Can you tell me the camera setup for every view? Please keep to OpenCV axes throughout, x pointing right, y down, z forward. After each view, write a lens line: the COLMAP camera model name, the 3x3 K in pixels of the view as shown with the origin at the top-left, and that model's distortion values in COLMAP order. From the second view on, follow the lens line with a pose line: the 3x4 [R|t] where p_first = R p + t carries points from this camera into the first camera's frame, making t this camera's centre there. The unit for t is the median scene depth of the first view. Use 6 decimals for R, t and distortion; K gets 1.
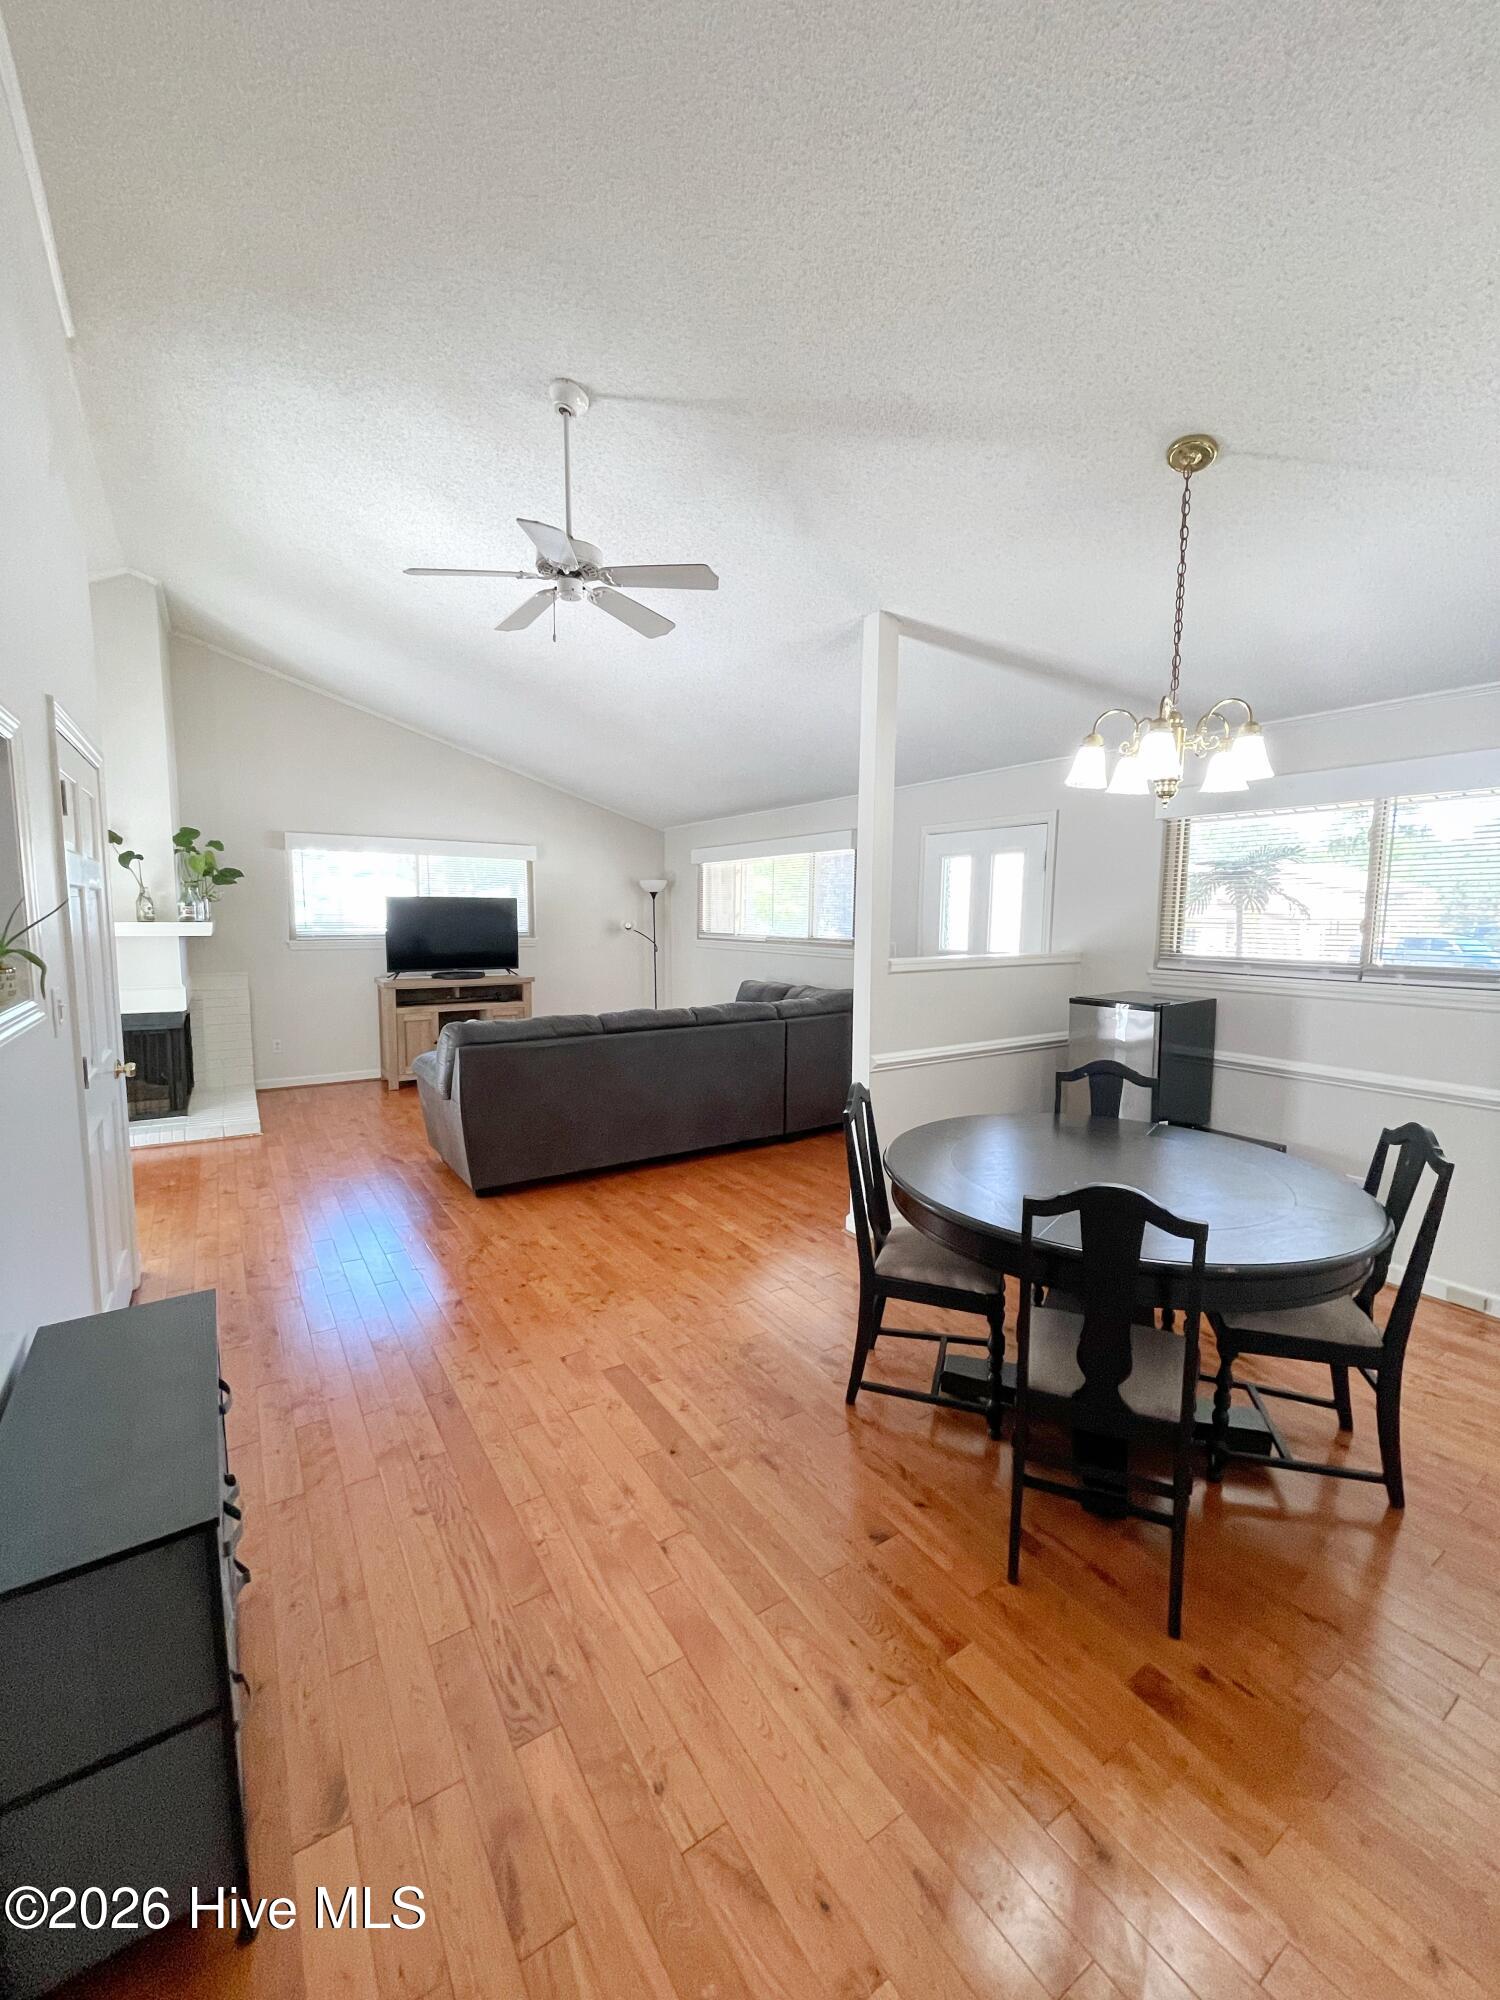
lens RADIAL K [[803.3, 0, 757.5], [0, 803.3, 998.9], [0, 0, 1]] dist [-0.003106, 0.000108]
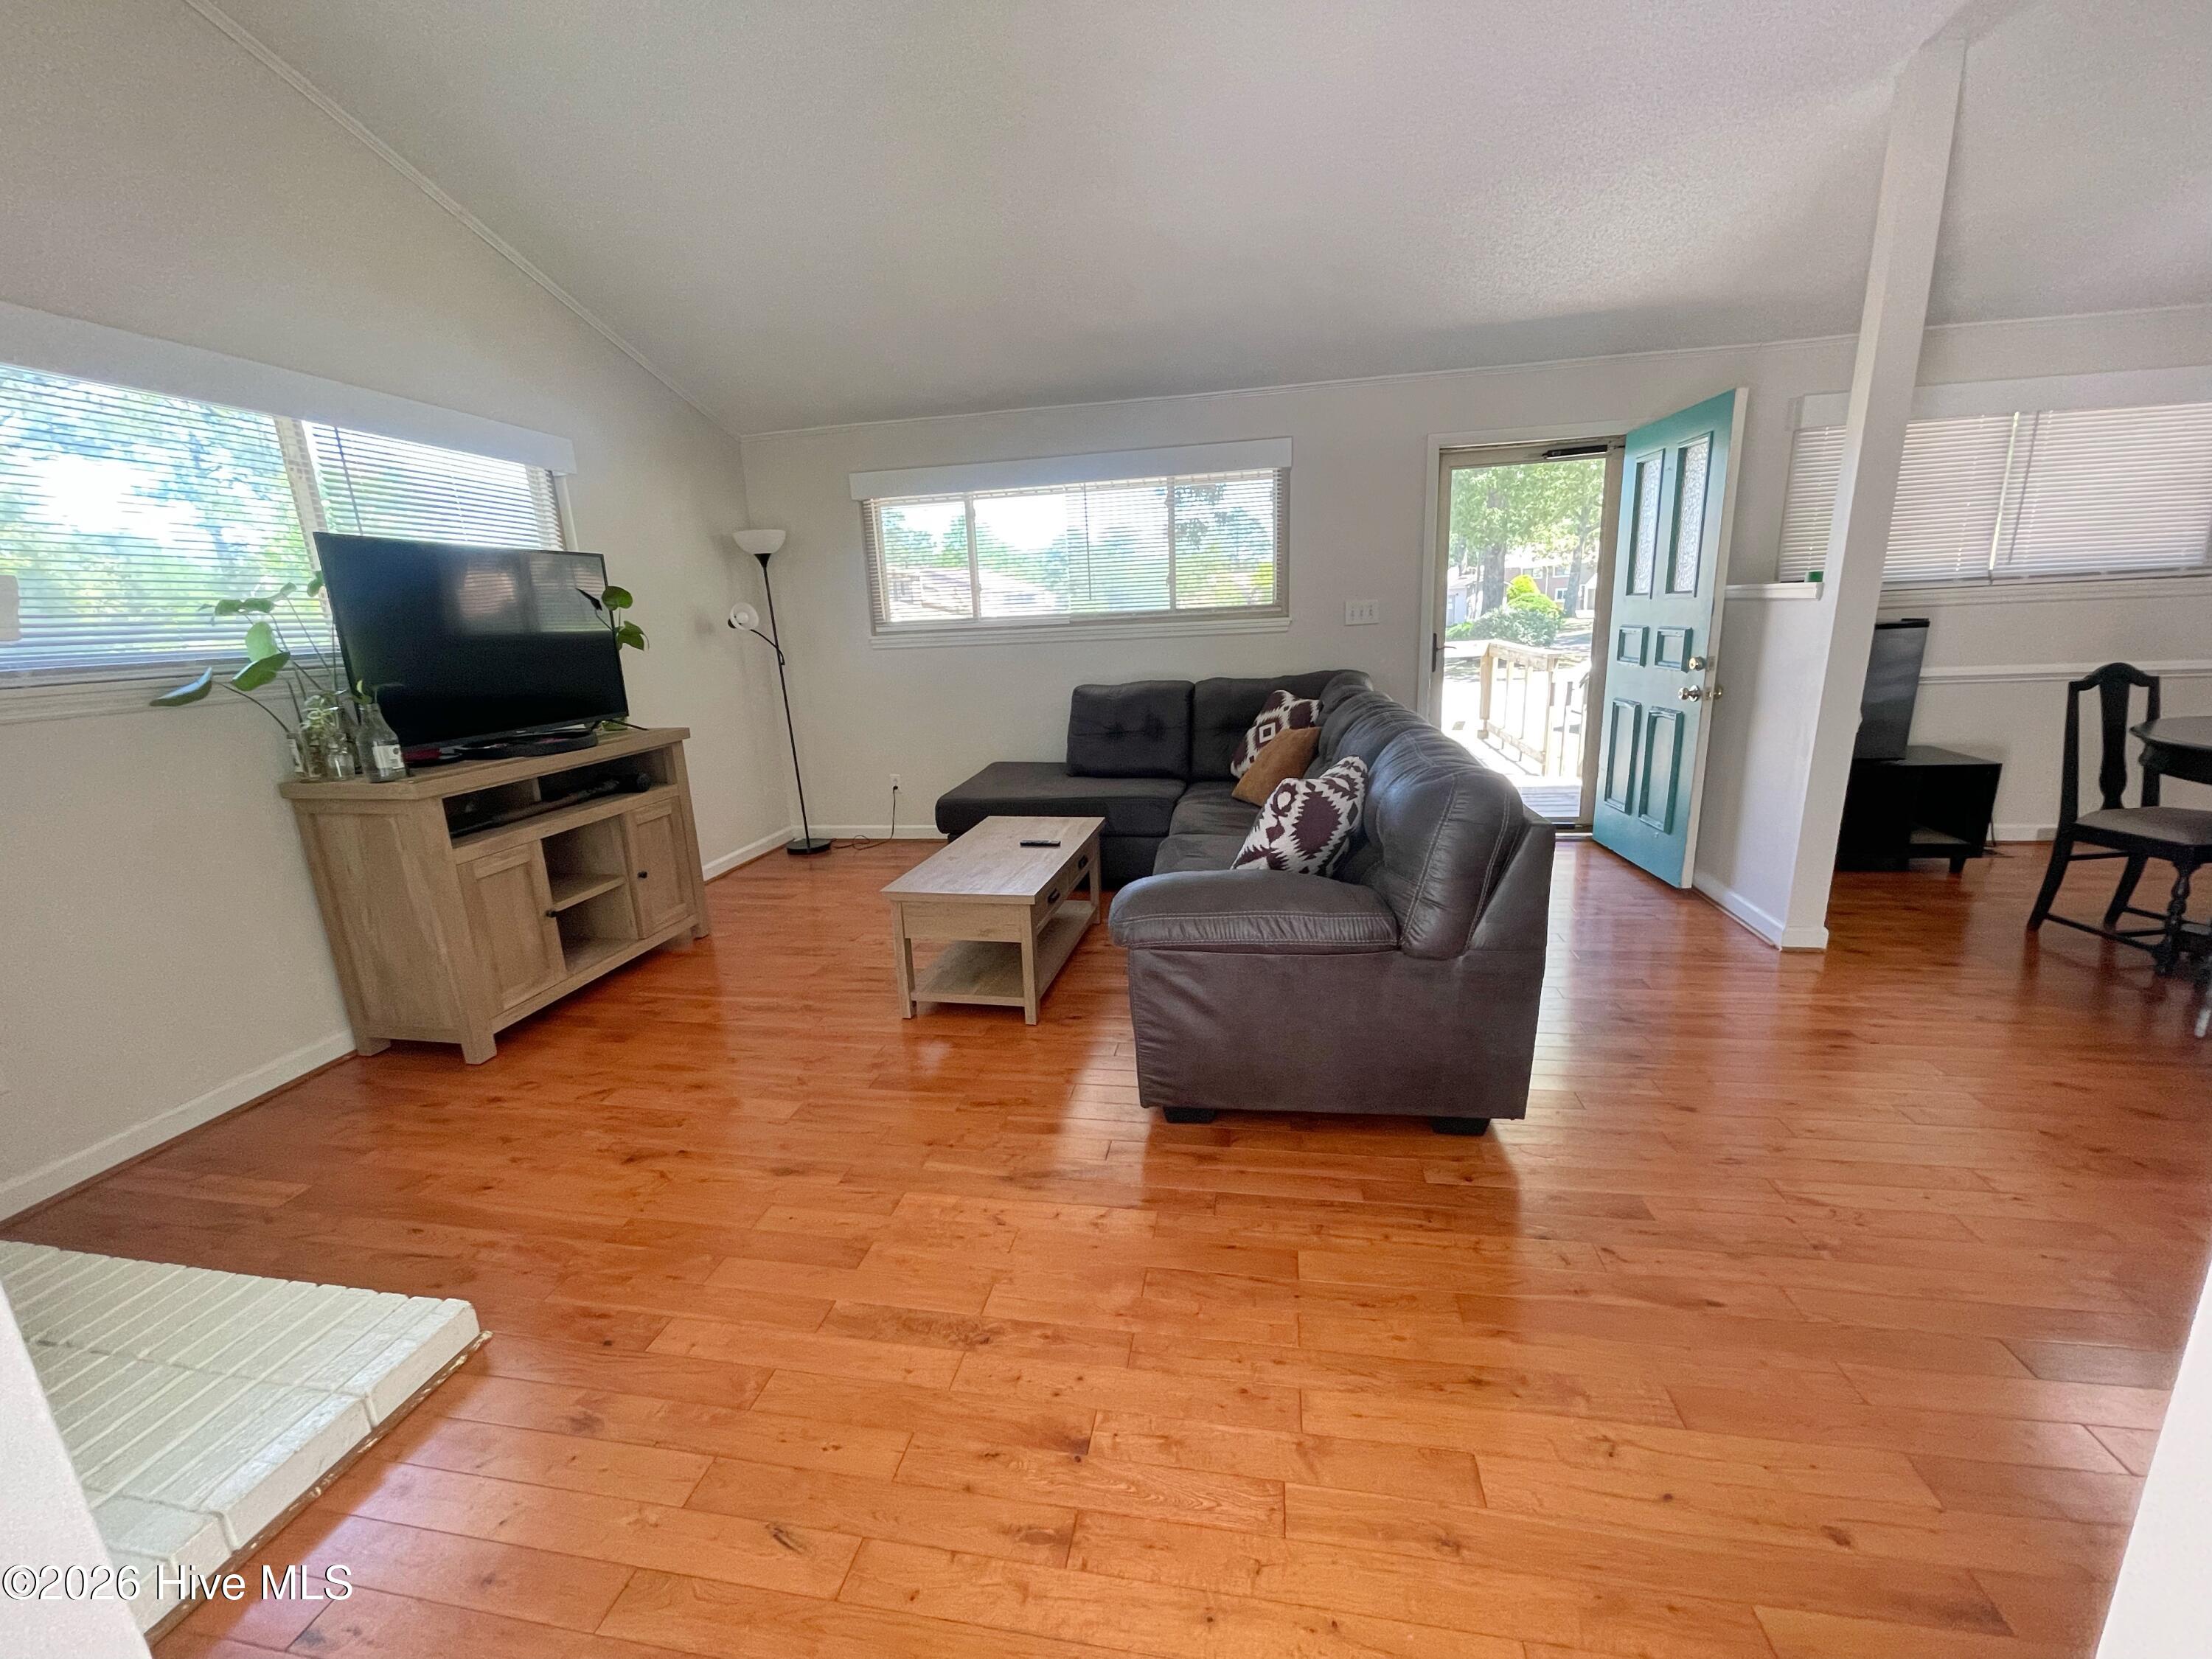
lens RADIAL K [[888.4, 0, 1114.5], [0, 888.4, 834.8], [0, 0, 1]] dist [-0.003106, 0.000108]
pose [[0.690539, -0.210223, 0.692070, -0.514733], [0.127815, 0.977239, 0.169314, -0.023885], [-0.711912, -0.028461, 0.701692, 0.502332]]
